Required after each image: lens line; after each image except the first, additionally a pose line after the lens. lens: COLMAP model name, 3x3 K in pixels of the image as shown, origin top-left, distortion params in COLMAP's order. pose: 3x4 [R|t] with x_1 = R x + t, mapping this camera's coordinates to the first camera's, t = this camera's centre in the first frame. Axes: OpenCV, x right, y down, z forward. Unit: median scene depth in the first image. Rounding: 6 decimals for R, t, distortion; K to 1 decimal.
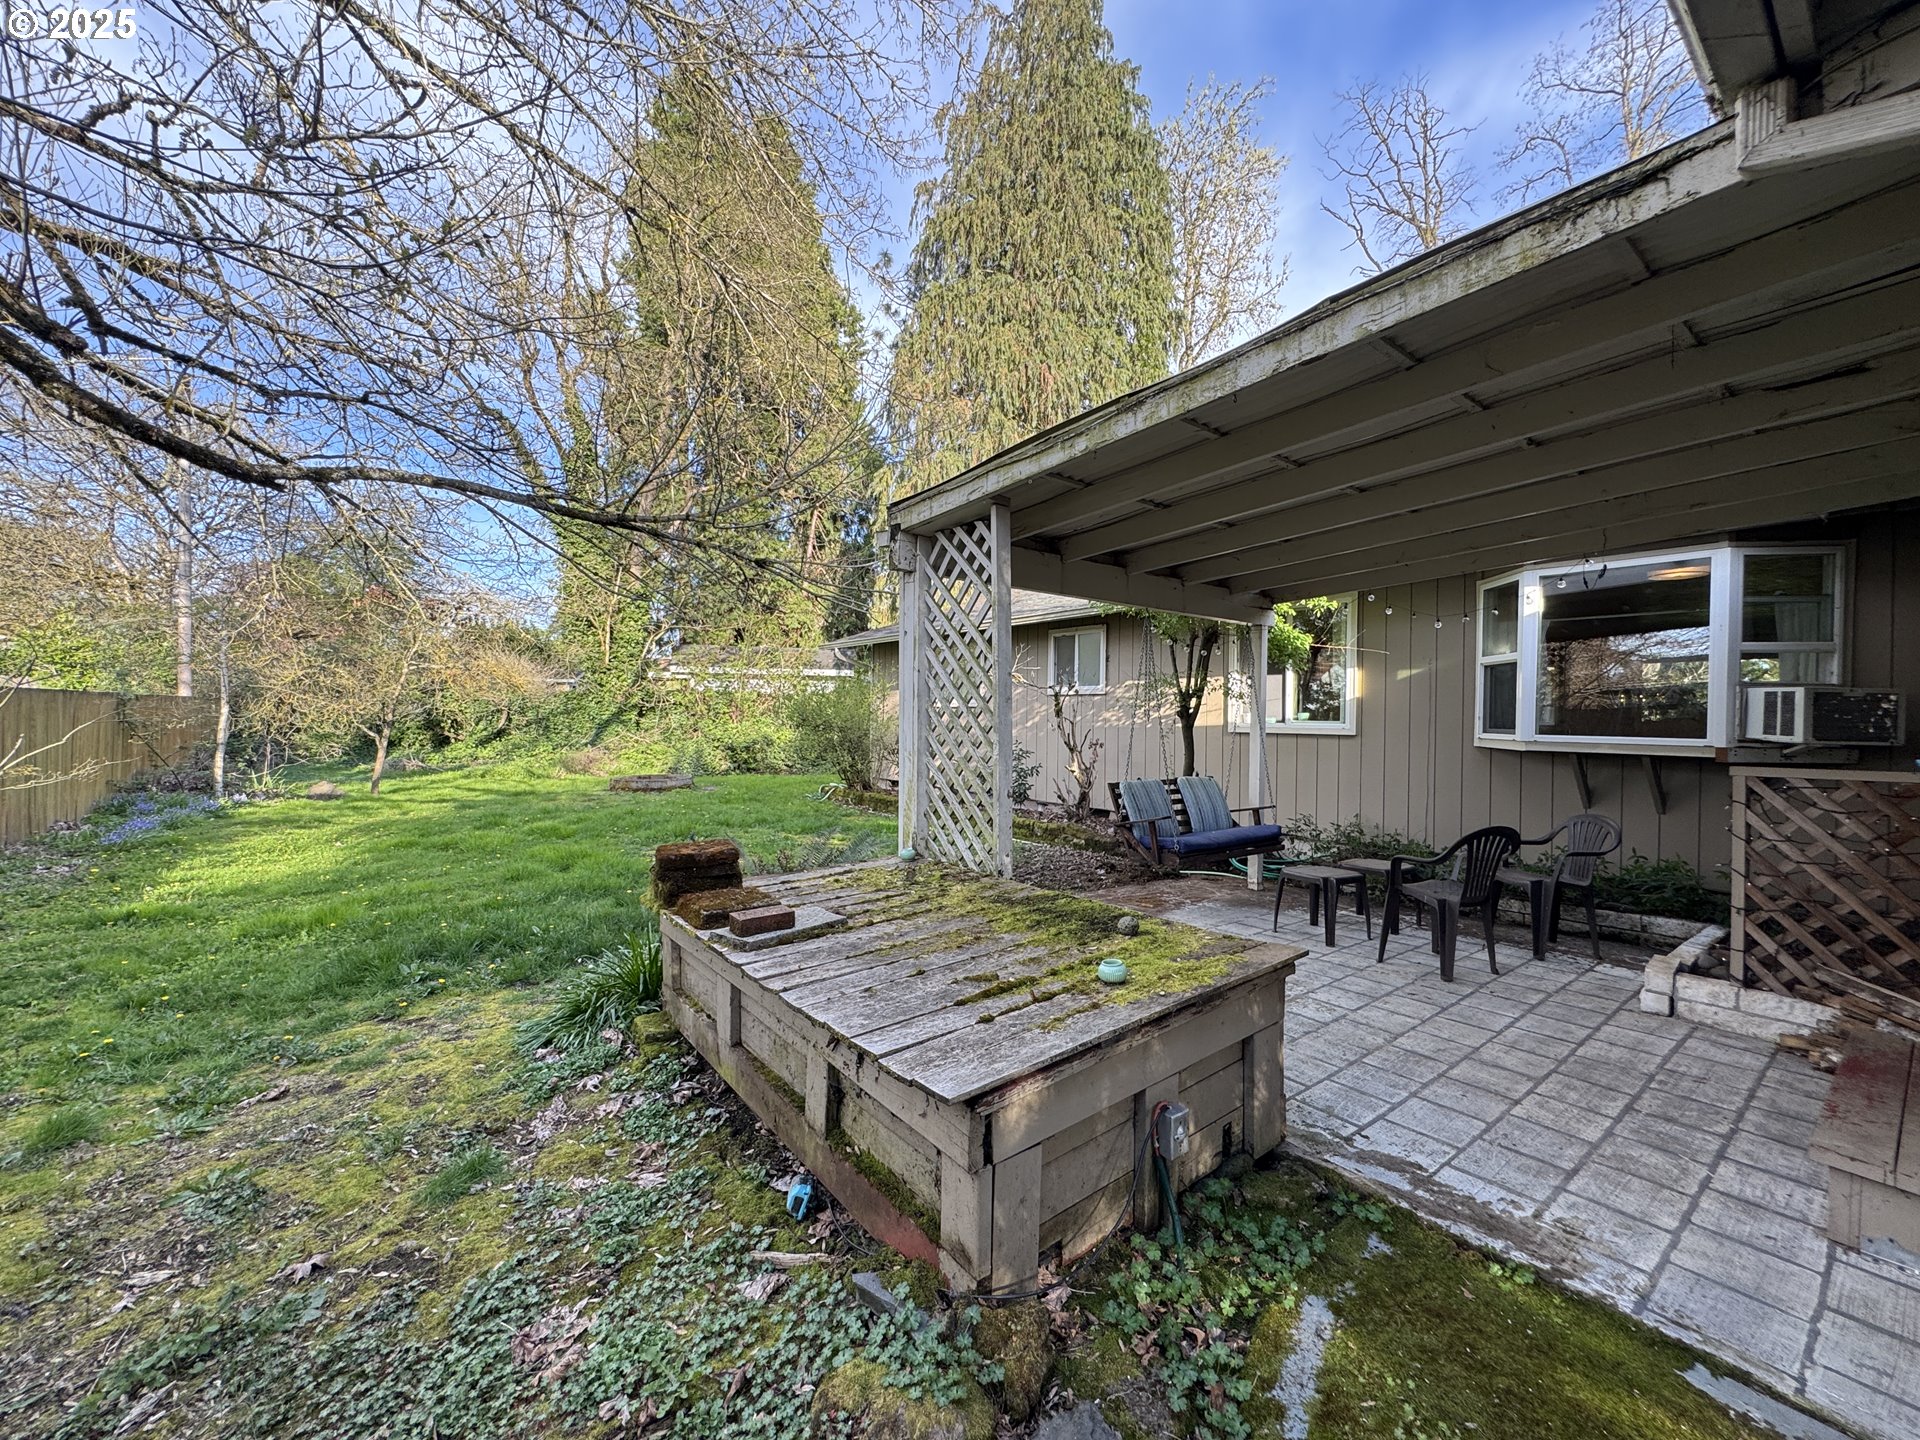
lens RADIAL K [[770.3, 0, 959.6], [0, 770.3, 722.8], [0, 0, 1]] dist [-0.001329, -0.000385]
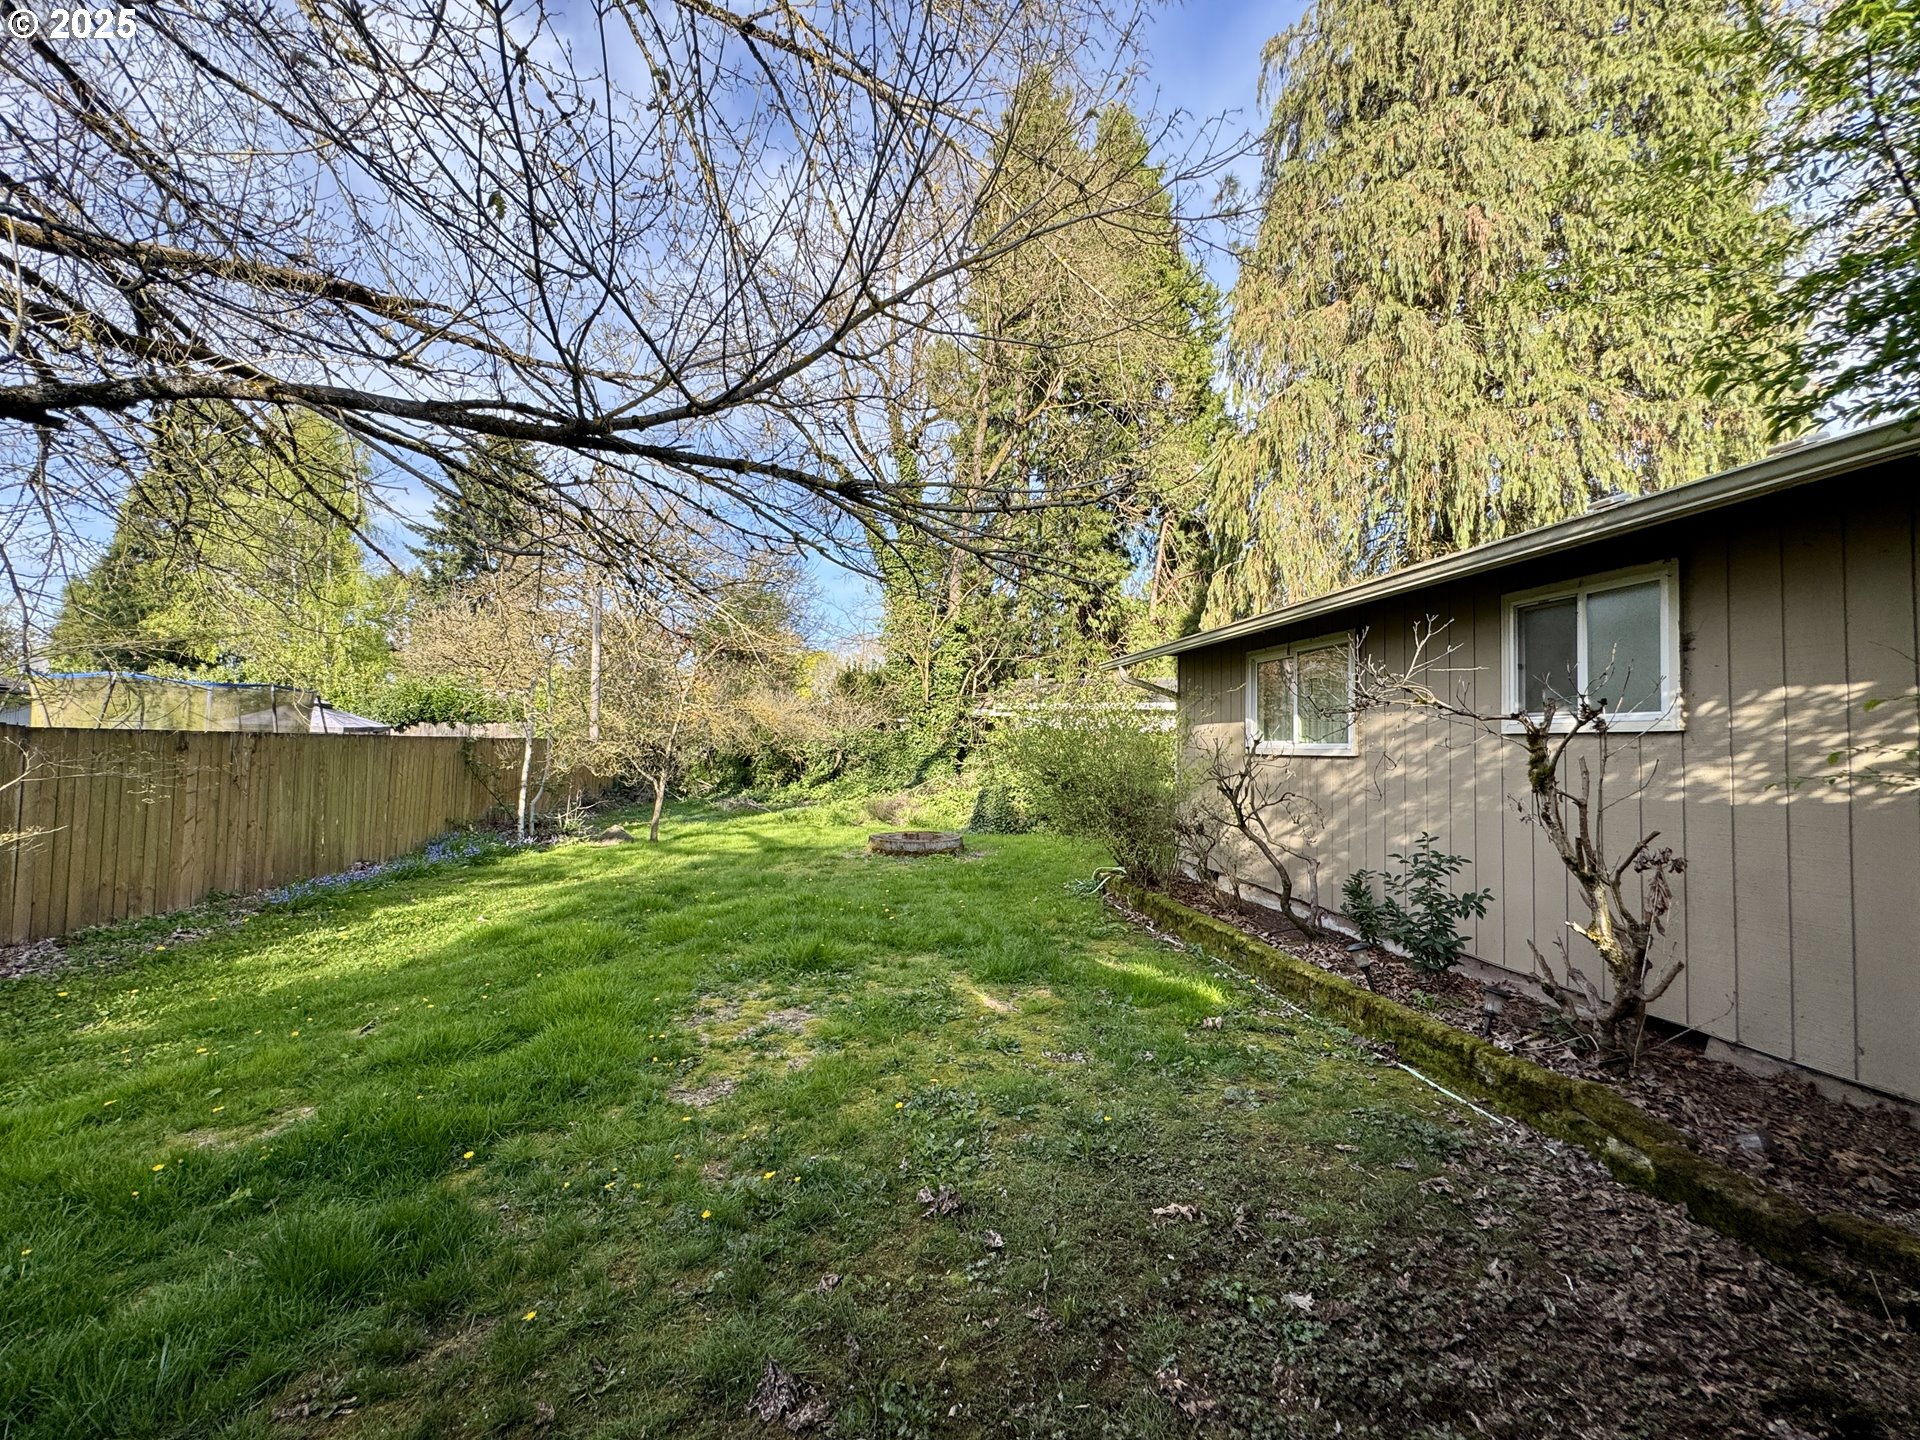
lens RADIAL K [[770.3, 0, 961.3], [0, 770.3, 720.2], [0, 0, 1]] dist [-0.001329, -0.000385]
pose [[0.884460, -0.015267, -0.466366, 0.070185], [-0.008582, 0.998763, -0.048972, -0.031210], [0.466537, 0.047316, 0.883235, 0.722236]]
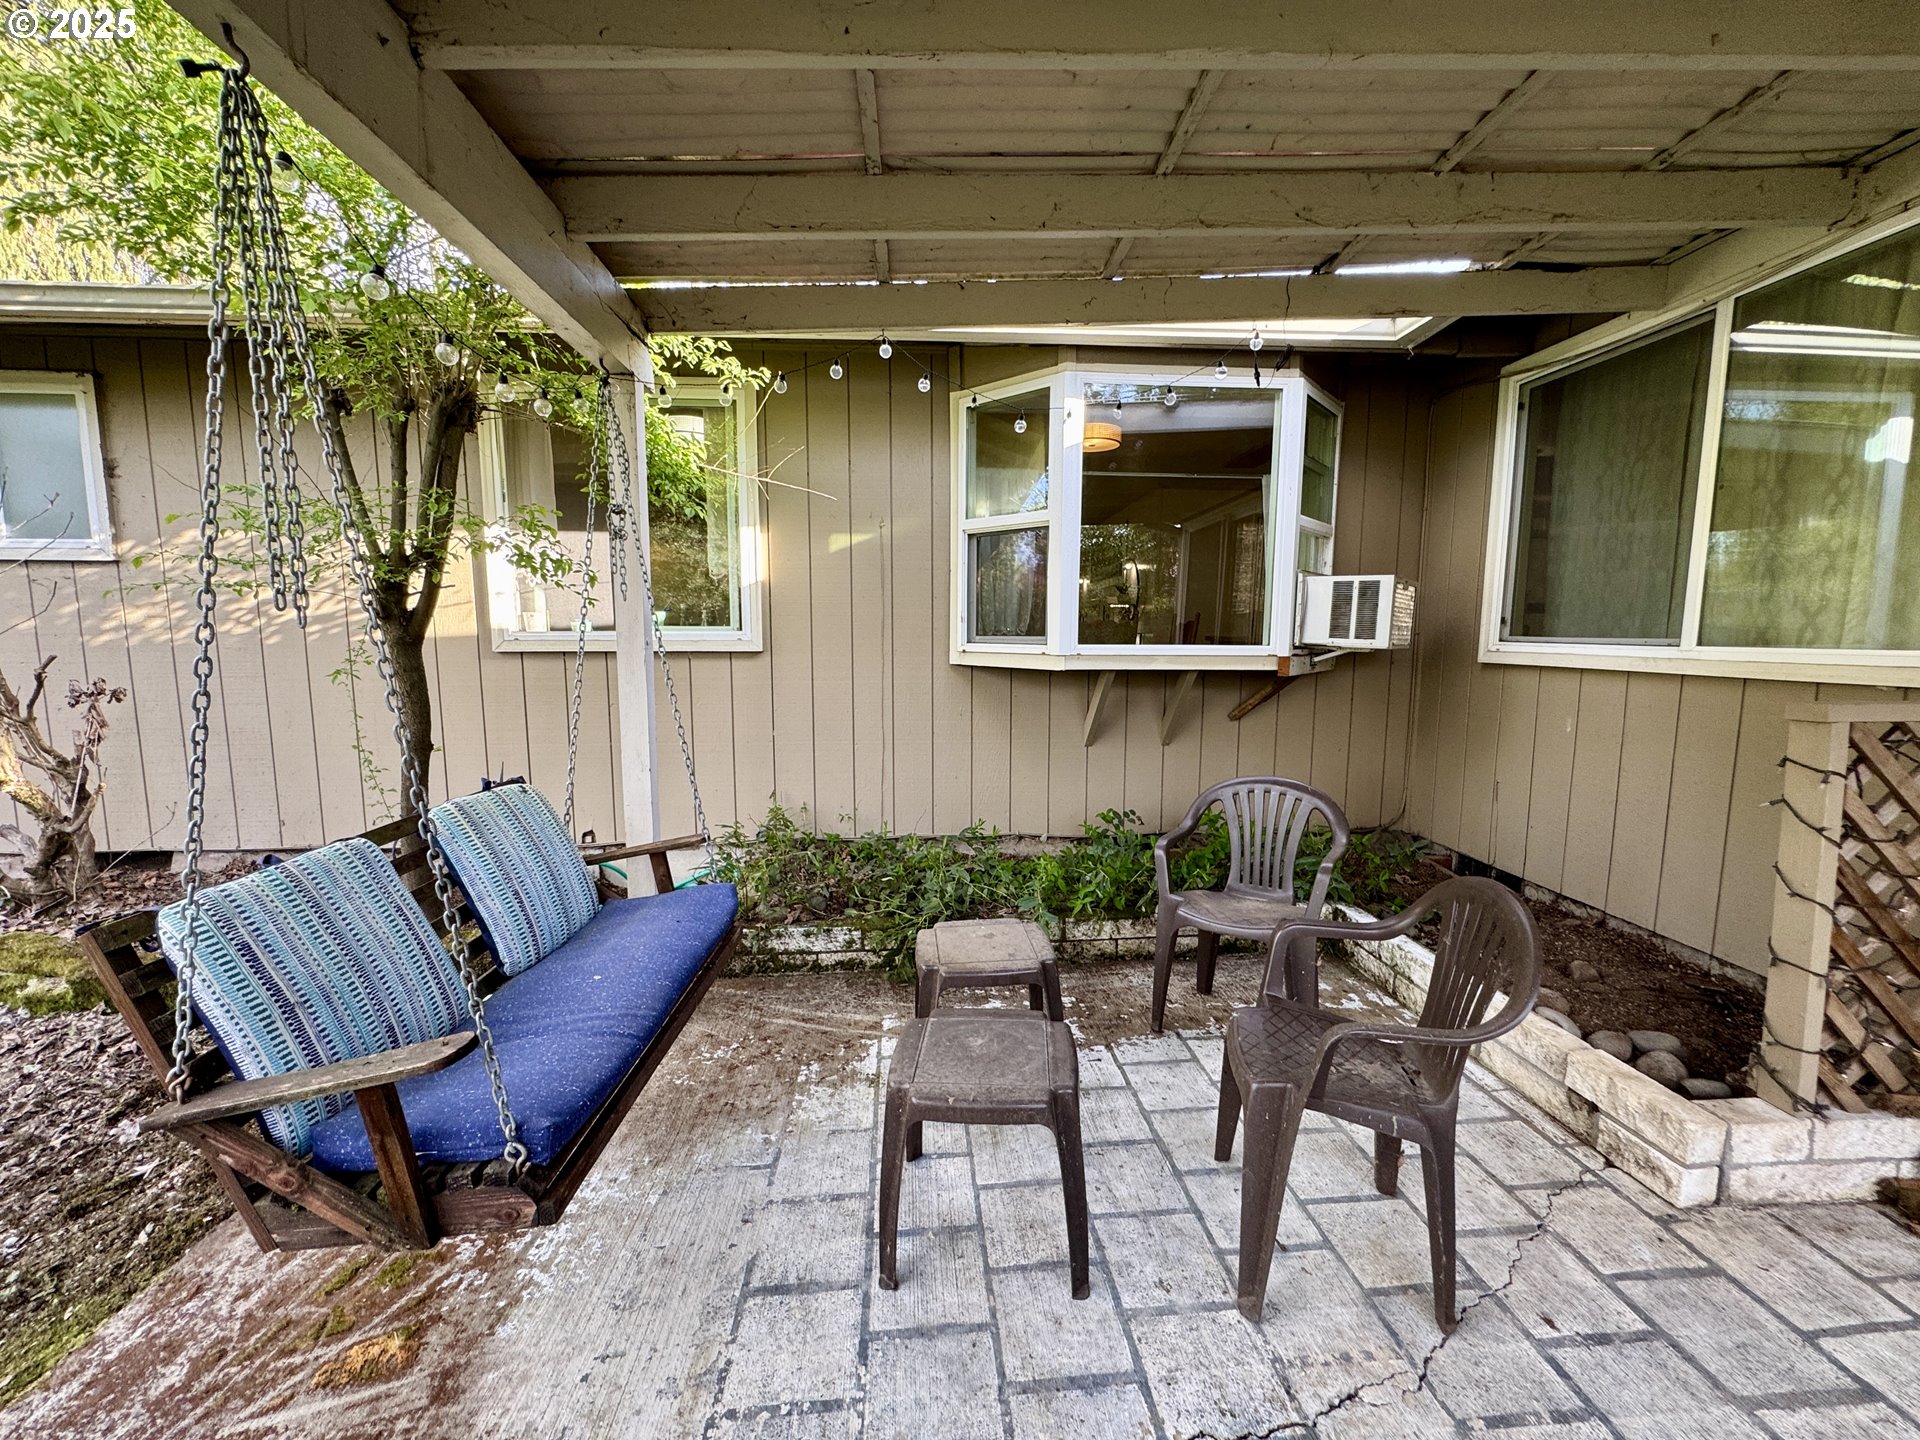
lens RADIAL K [[770.3, 0, 964.0], [0, 770.3, 719.7], [0, 0, 1]] dist [-0.001329, -0.000385]
pose [[0.555342, -0.106079, 0.824829, 0.149197], [0.011195, 0.992695, 0.120131, 0.000158], [-0.831547, -0.057480, 0.552473, 0.642469]]
